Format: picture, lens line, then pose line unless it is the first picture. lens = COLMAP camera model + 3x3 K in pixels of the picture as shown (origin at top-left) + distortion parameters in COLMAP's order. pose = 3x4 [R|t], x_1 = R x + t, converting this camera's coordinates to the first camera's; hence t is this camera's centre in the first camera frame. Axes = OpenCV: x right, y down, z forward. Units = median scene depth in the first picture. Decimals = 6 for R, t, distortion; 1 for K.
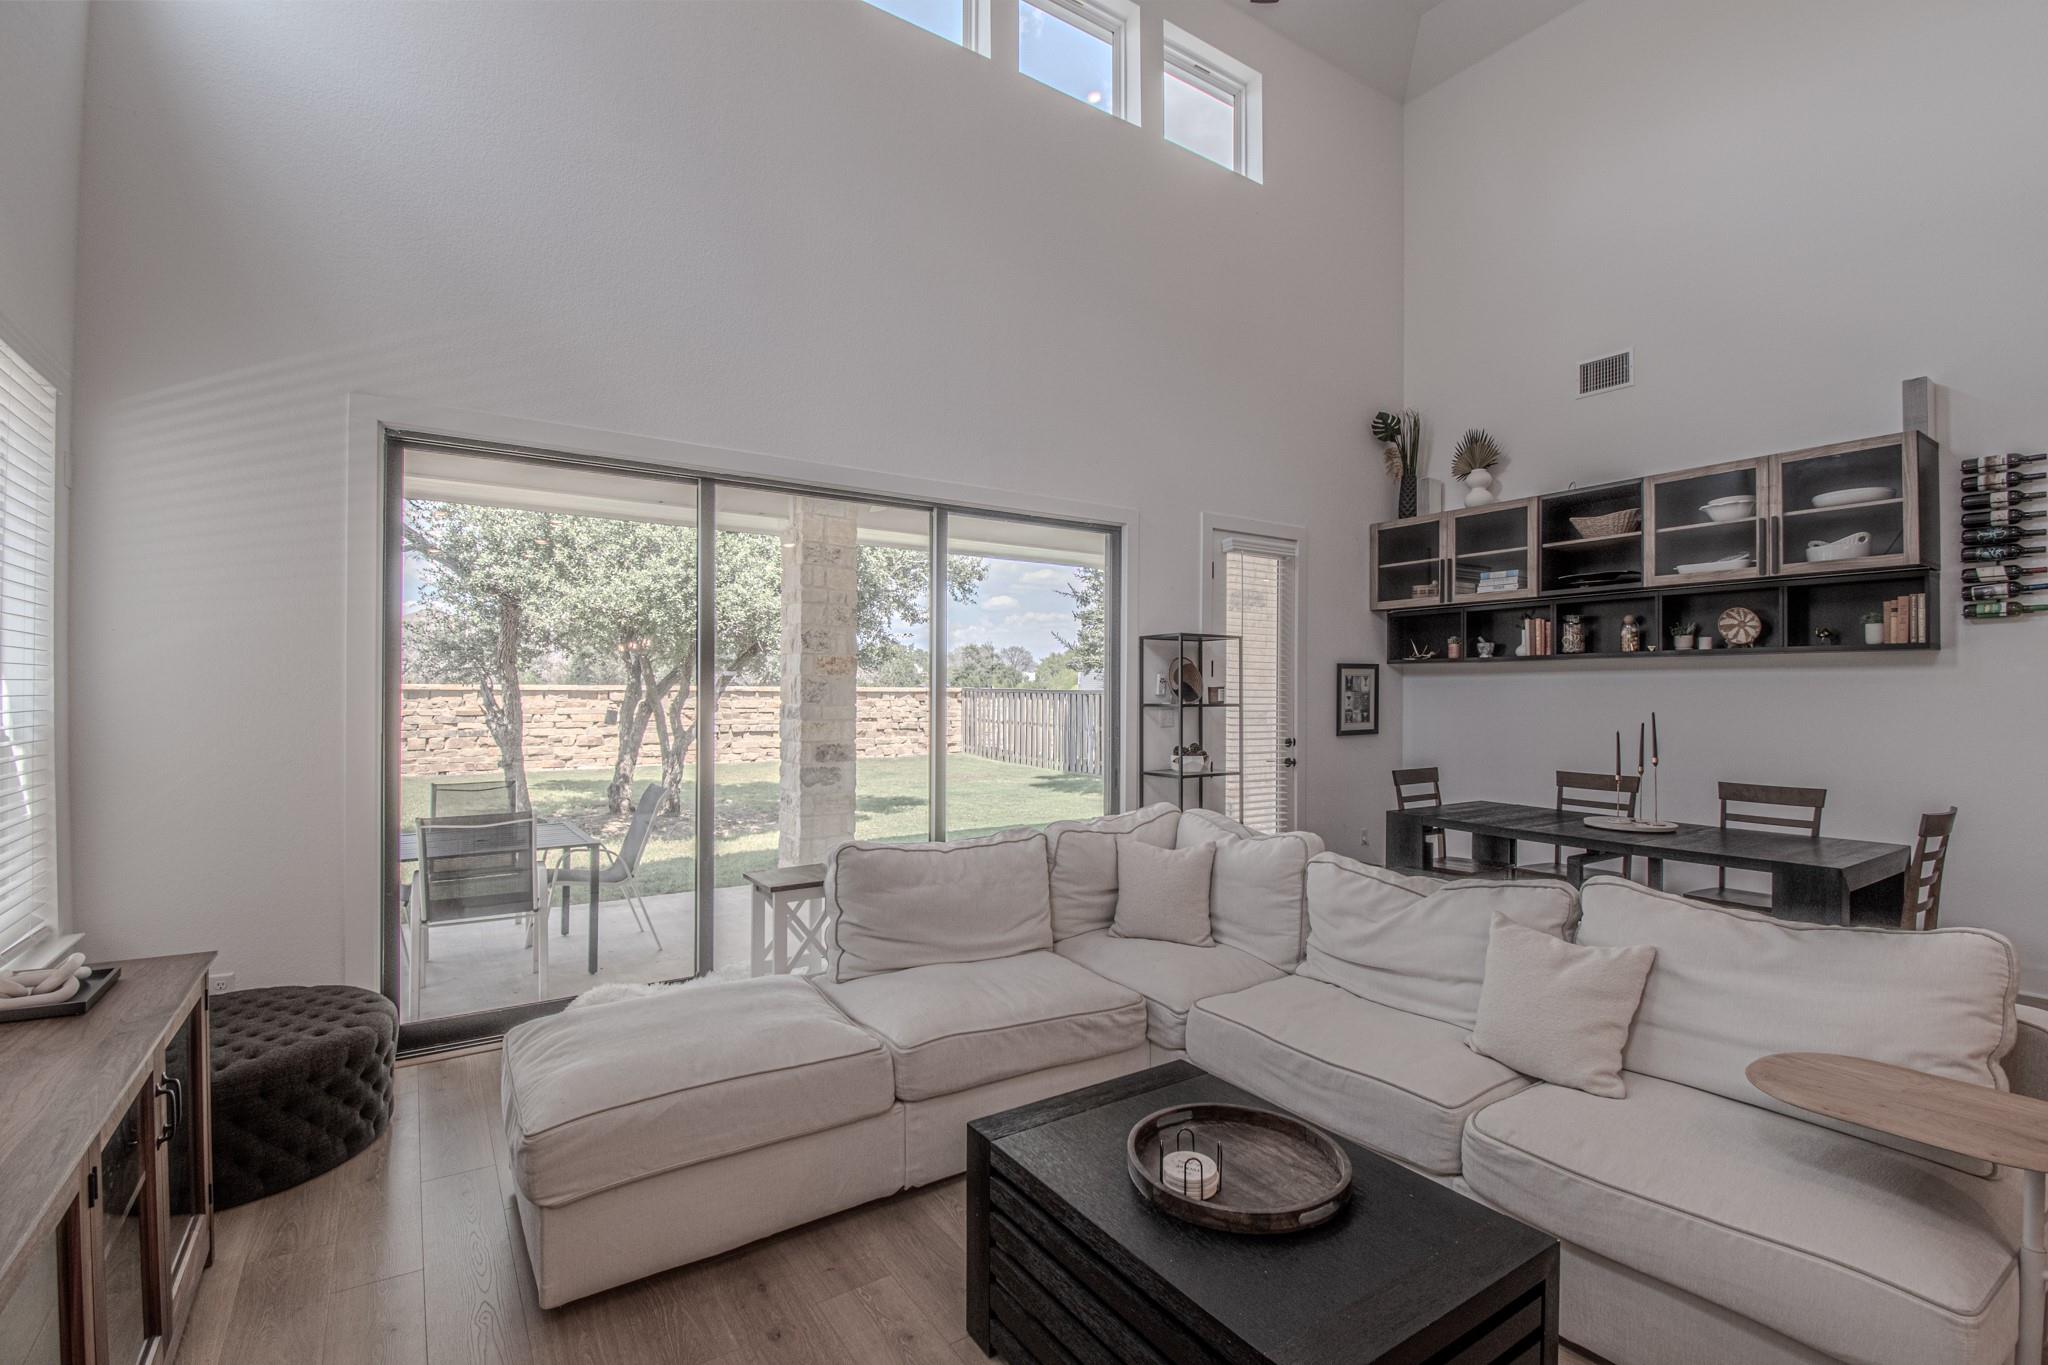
lens RADIAL K [[922.0, 0, 1033.0], [0, 922.0, 689.0], [0, 0, 1]] dist [0.023928, -0.022765]
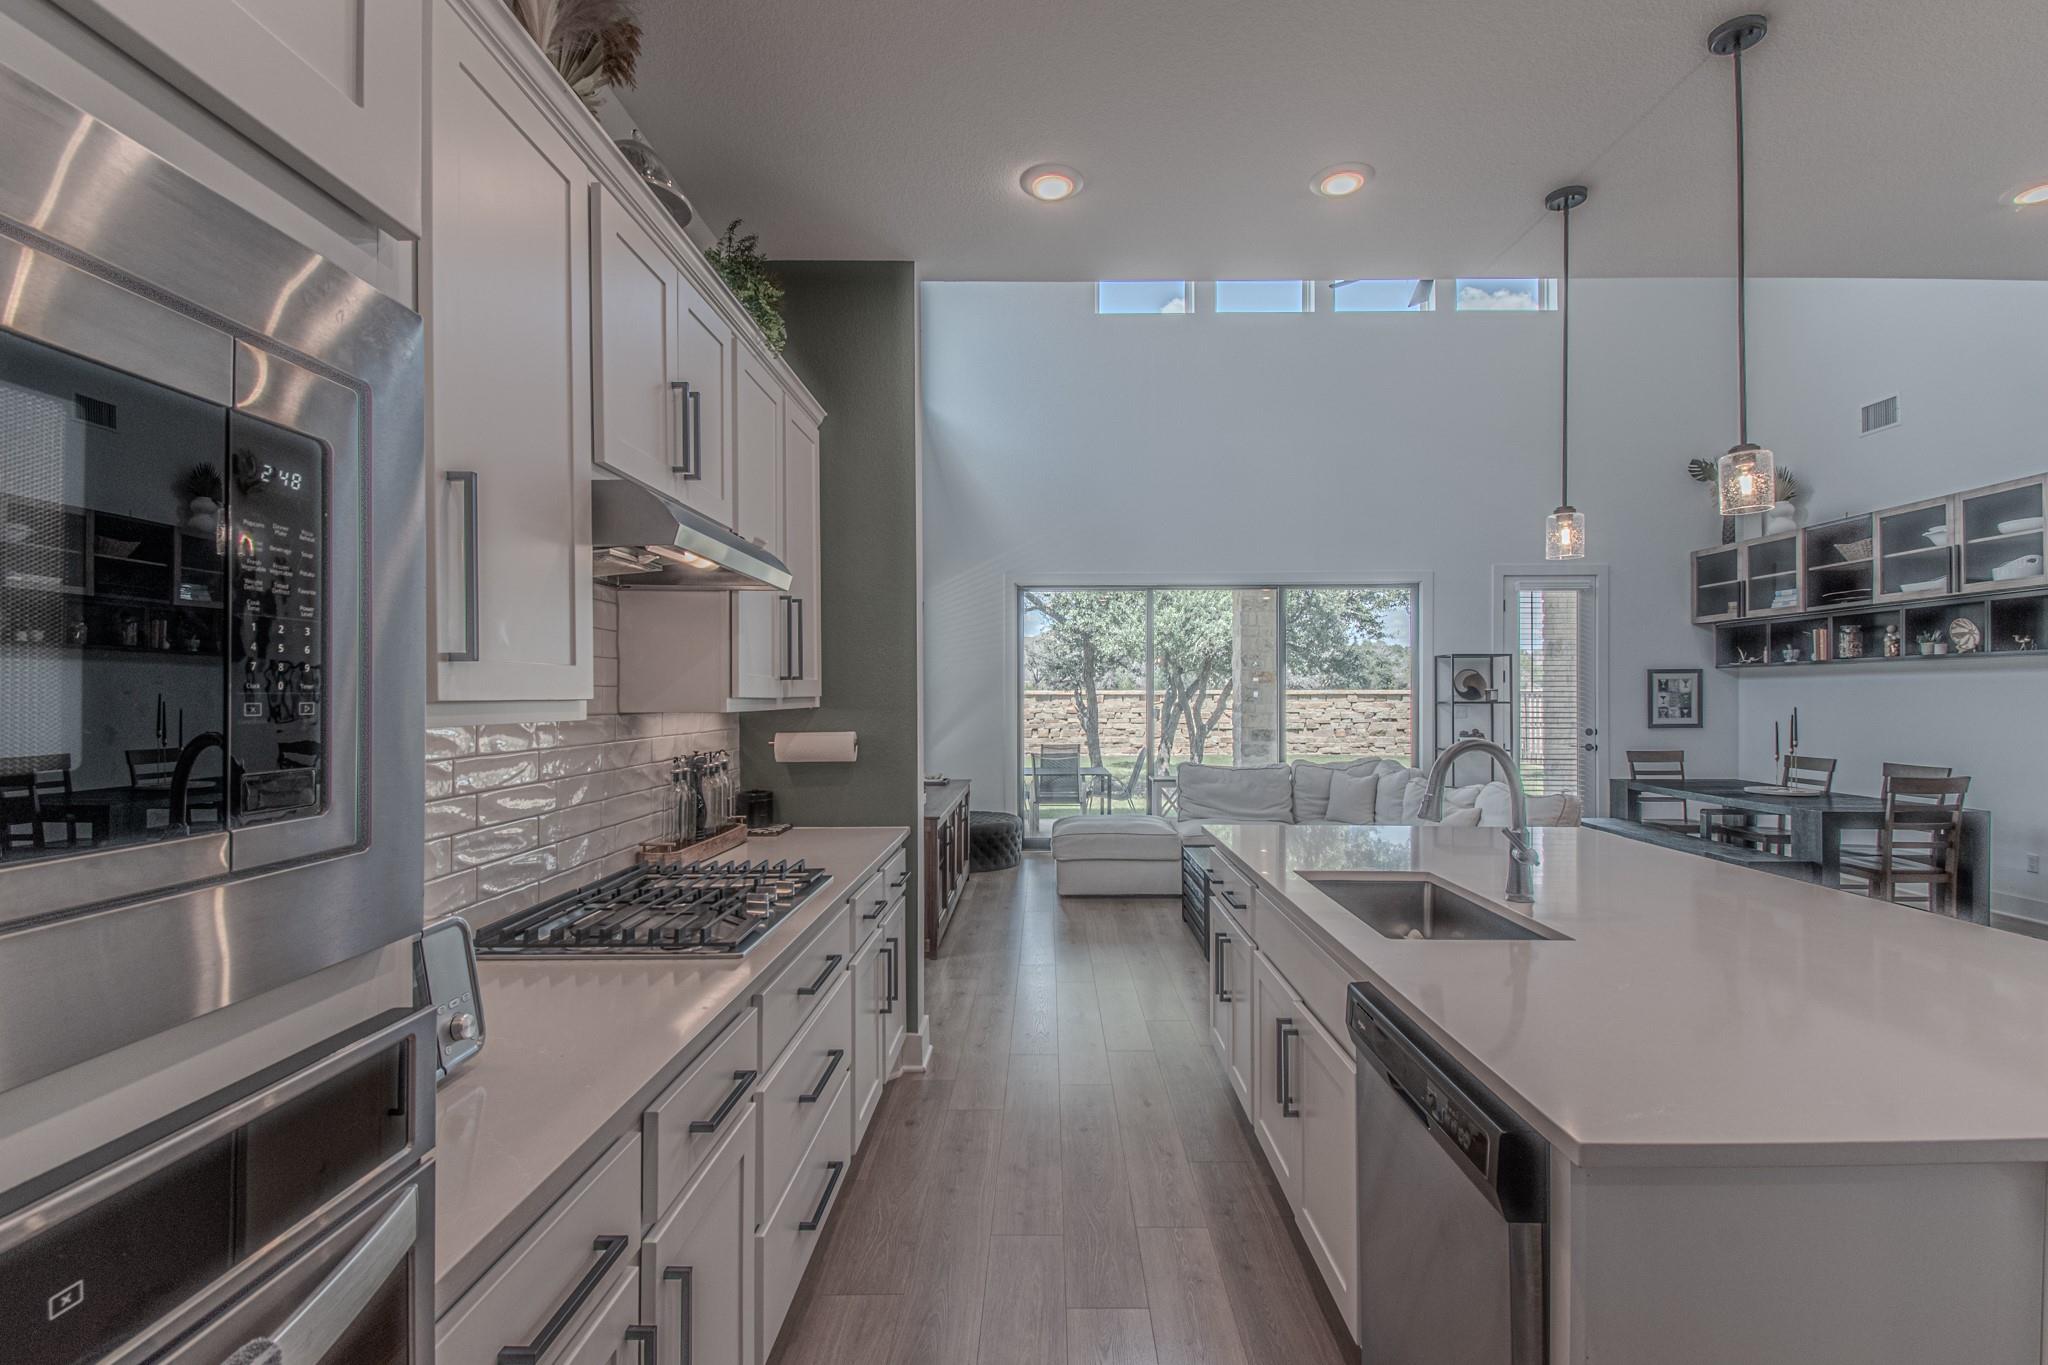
lens RADIAL K [[922.0, 0, 1033.0], [0, 922.0, 689.0], [0, 0, 1]] dist [0.023928, -0.022765]
pose [[0.823226, -0.009192, -0.567640, 0.377864], [0.007403, 0.999958, -0.005457, -0.000924], [0.567666, 0.000290, 0.823259, -0.516510]]
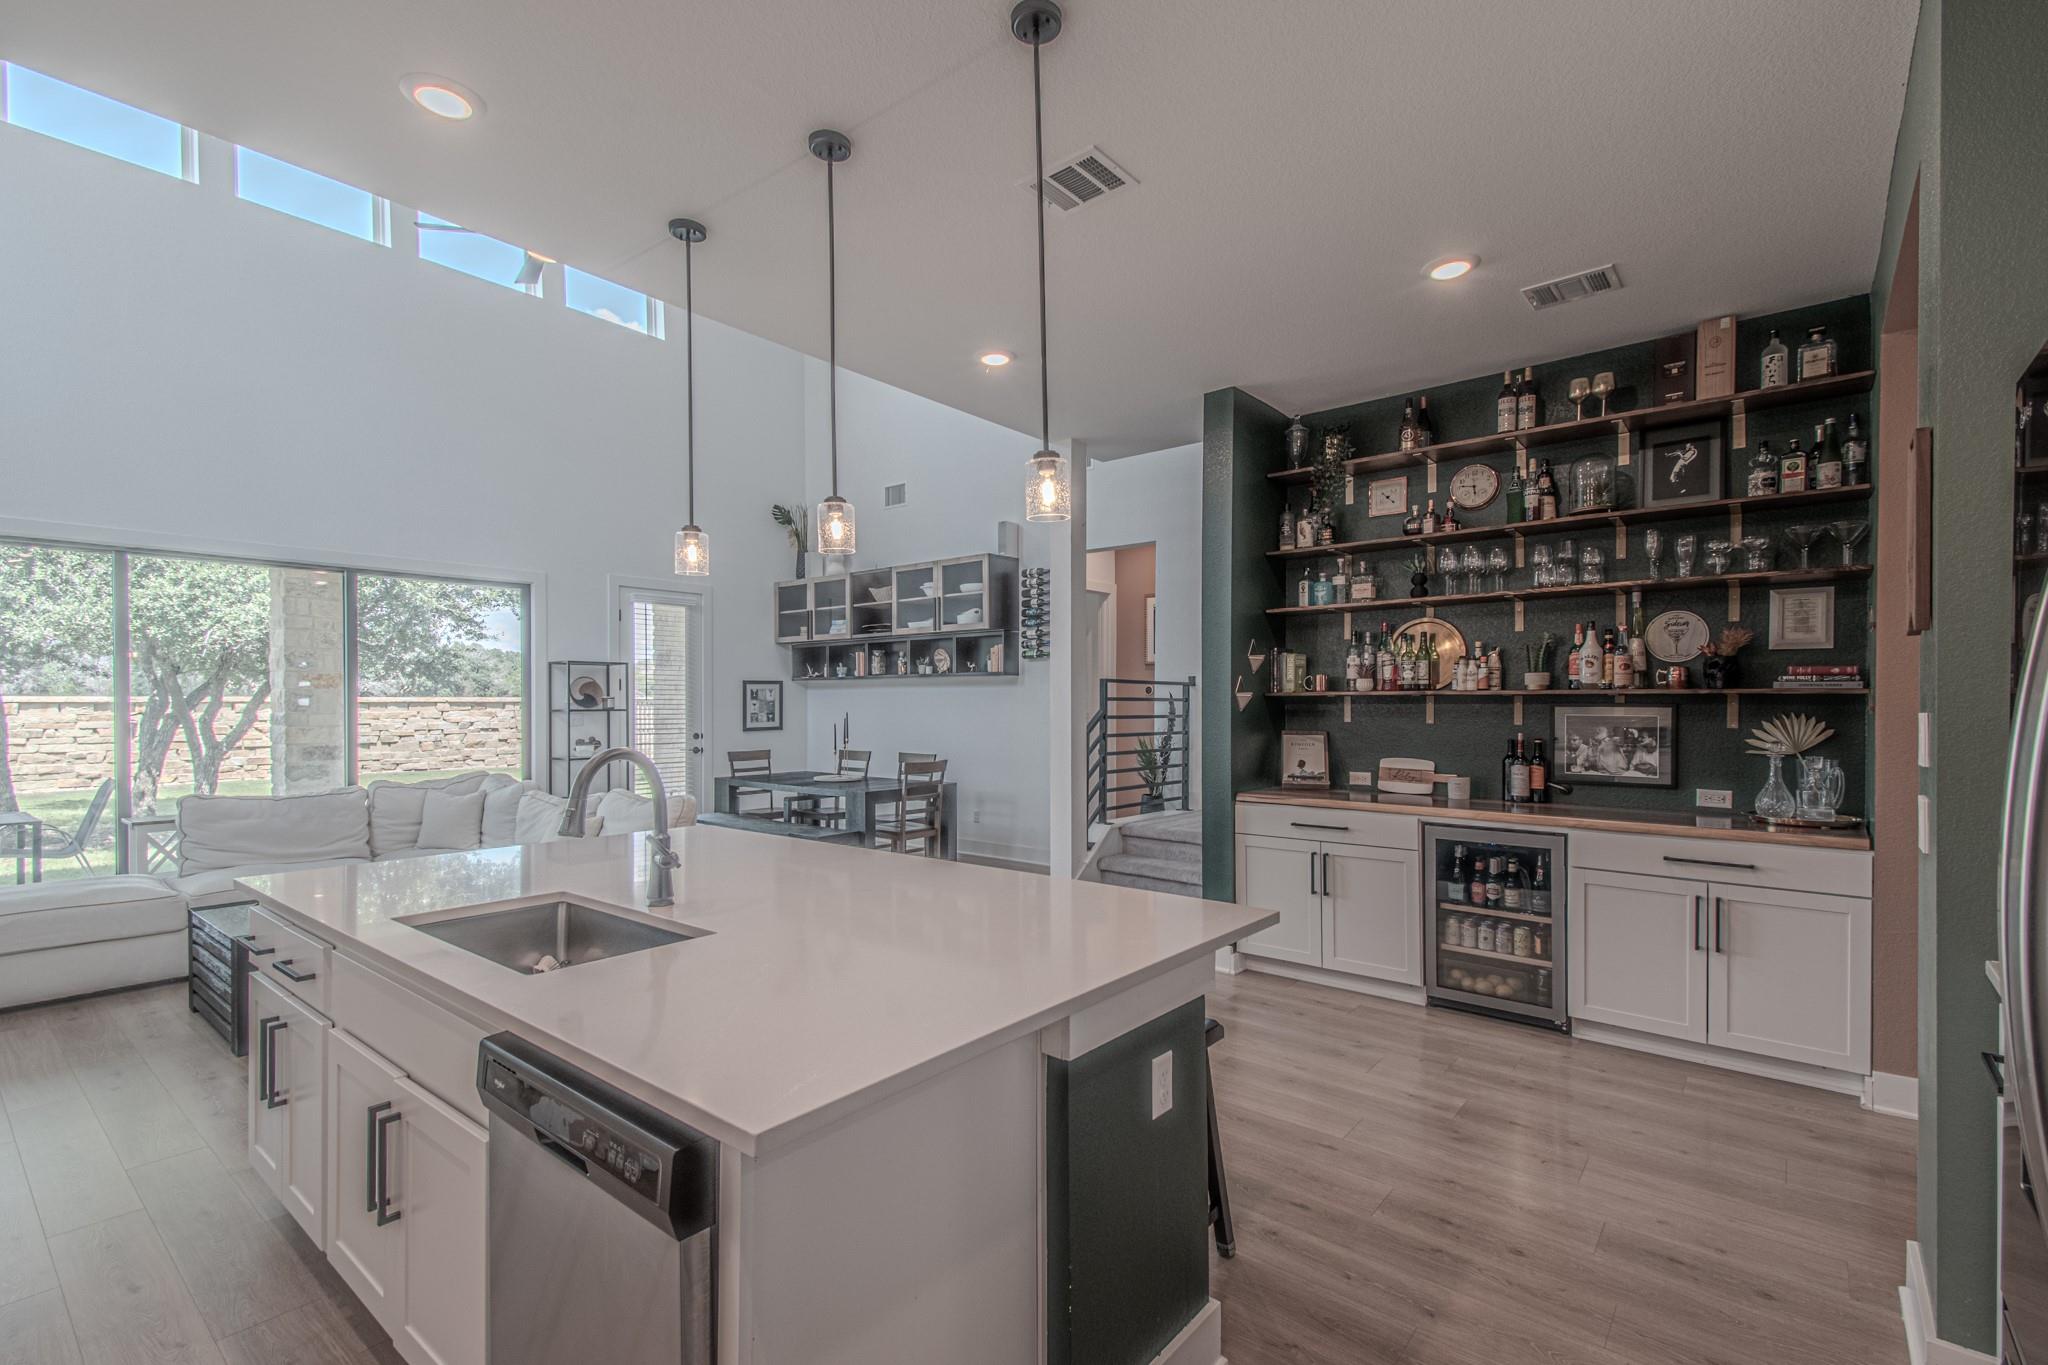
lens RADIAL K [[904.8, 0, 1034.4], [0, 904.8, 711.1], [0, 0, 1]] dist [0.060168, -0.027948]
pose [[0.954957, -0.009090, 0.296606, 0.362789], [0.004525, 0.999861, 0.016072, -0.001223], [-0.296711, -0.014006, 0.954865, -0.501963]]
